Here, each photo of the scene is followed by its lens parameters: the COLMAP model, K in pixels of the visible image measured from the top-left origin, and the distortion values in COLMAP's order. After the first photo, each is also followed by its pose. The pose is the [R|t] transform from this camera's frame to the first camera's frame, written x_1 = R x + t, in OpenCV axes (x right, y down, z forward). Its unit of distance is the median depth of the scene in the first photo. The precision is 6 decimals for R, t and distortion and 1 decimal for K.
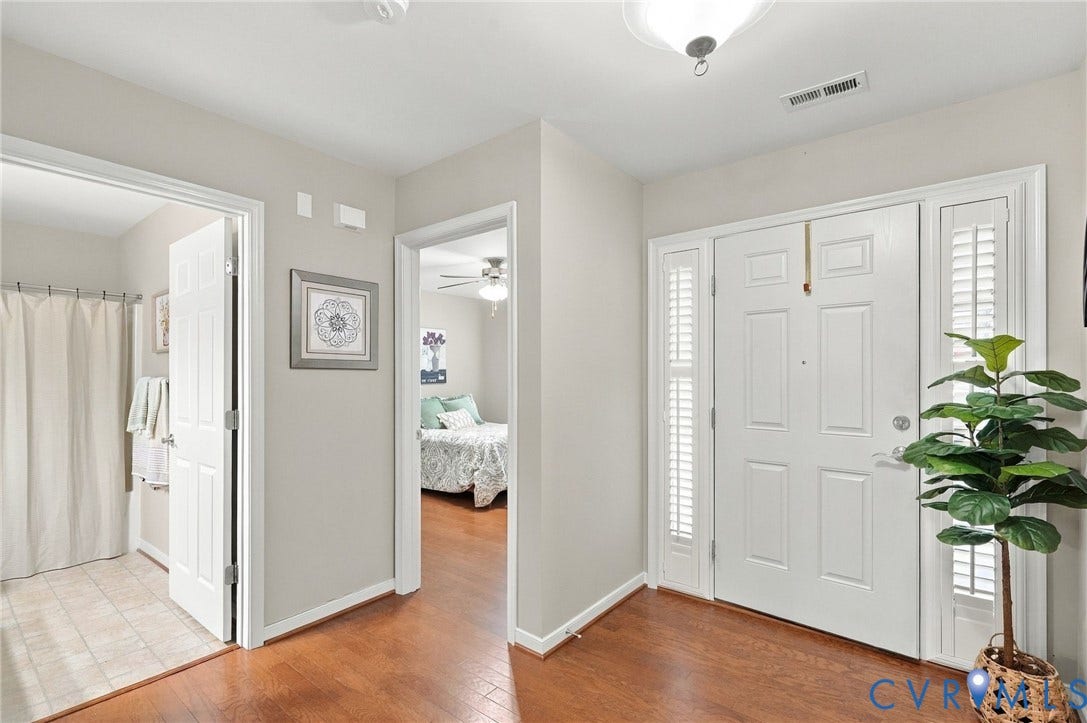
lens RADIAL K [[496.1, 0, 528.9], [0, 496.1, 372.7], [0, 0, 1]] dist [-0.027404, -0.000015]
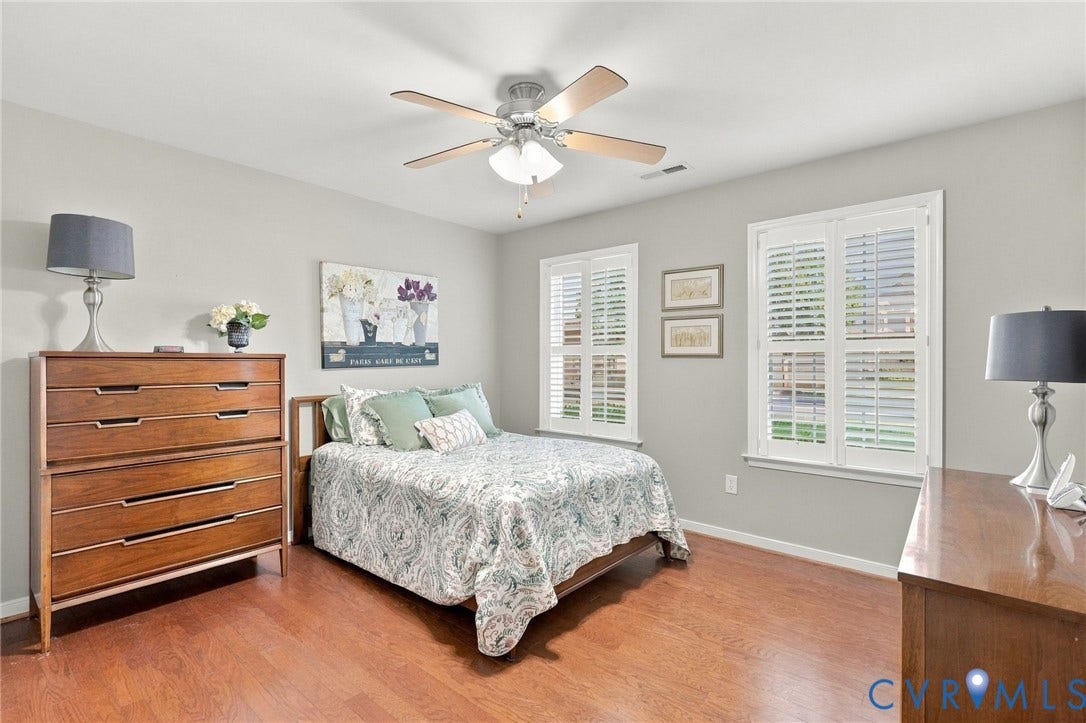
lens RADIAL K [[495.7, 0, 543.7], [0, 495.7, 362.3], [0, 0, 1]] dist [-0.027404, -0.000015]
pose [[0.999978, 0.003253, -0.005724, -0.044919], [-0.003160, 0.999865, 0.016118, 0.009335], [0.005775, -0.016099, 0.999854, 0.516600]]
